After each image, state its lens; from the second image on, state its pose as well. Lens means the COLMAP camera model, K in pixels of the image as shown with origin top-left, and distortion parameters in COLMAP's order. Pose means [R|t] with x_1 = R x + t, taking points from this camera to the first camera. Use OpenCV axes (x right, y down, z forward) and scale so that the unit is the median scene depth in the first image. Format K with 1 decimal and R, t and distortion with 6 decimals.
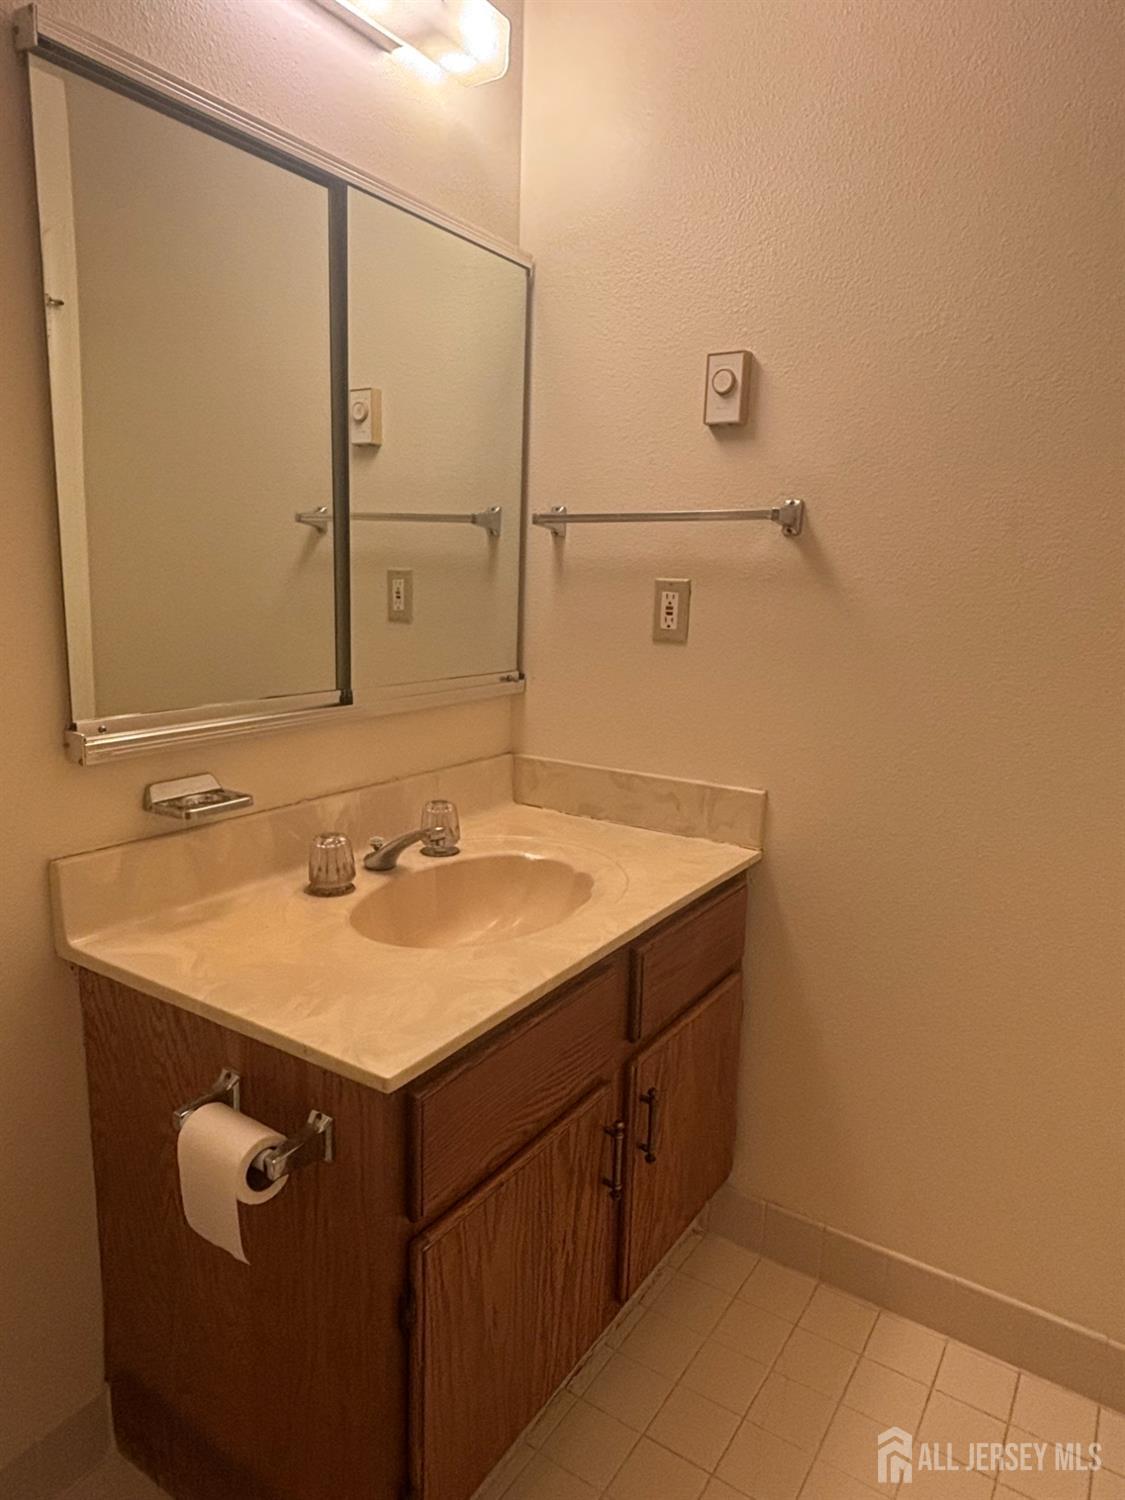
lens RADIAL K [[964.3, 0, 562.5], [0, 964.3, 750.0], [0, 0, 1]] dist [0.120254, -0.123696]
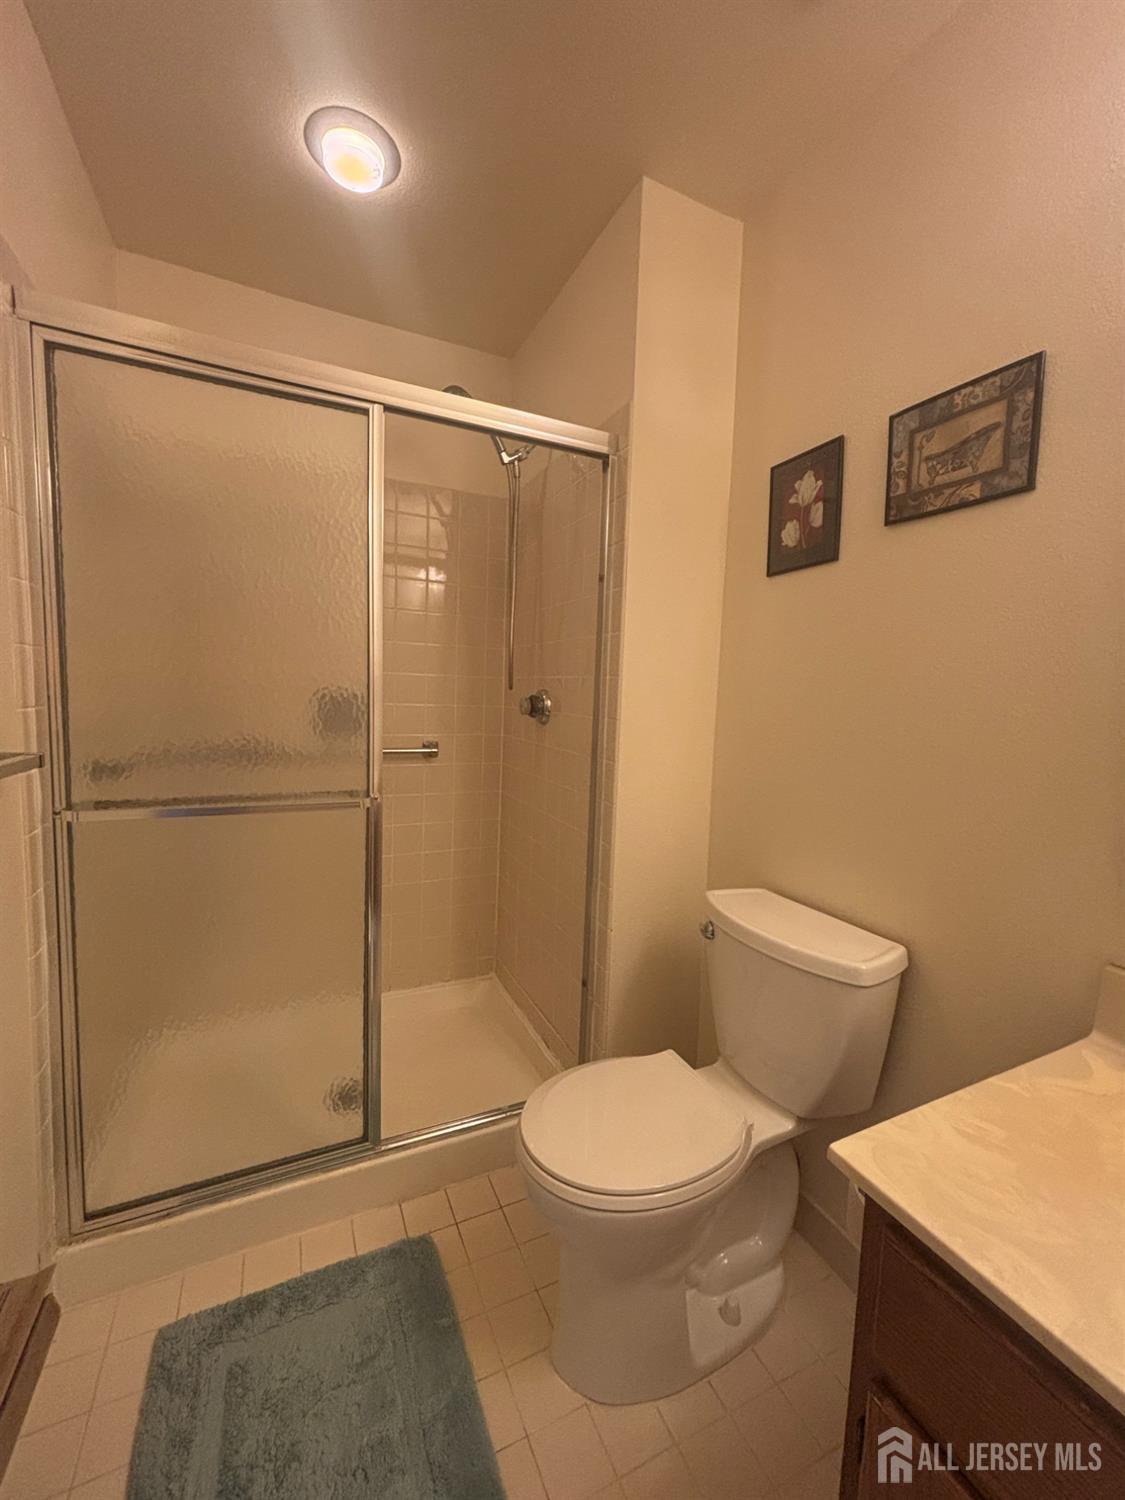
lens RADIAL K [[613.2, 0, 566.8], [0, 613.2, 745.4], [0, 0, 1]] dist [-0.002037, 0.009647]
pose [[-0.519029, 0.029581, -0.854245, 0.445767], [-0.209986, 0.964361, 0.160979, -0.123198], [0.828562, 0.262932, -0.494320, 0.773345]]
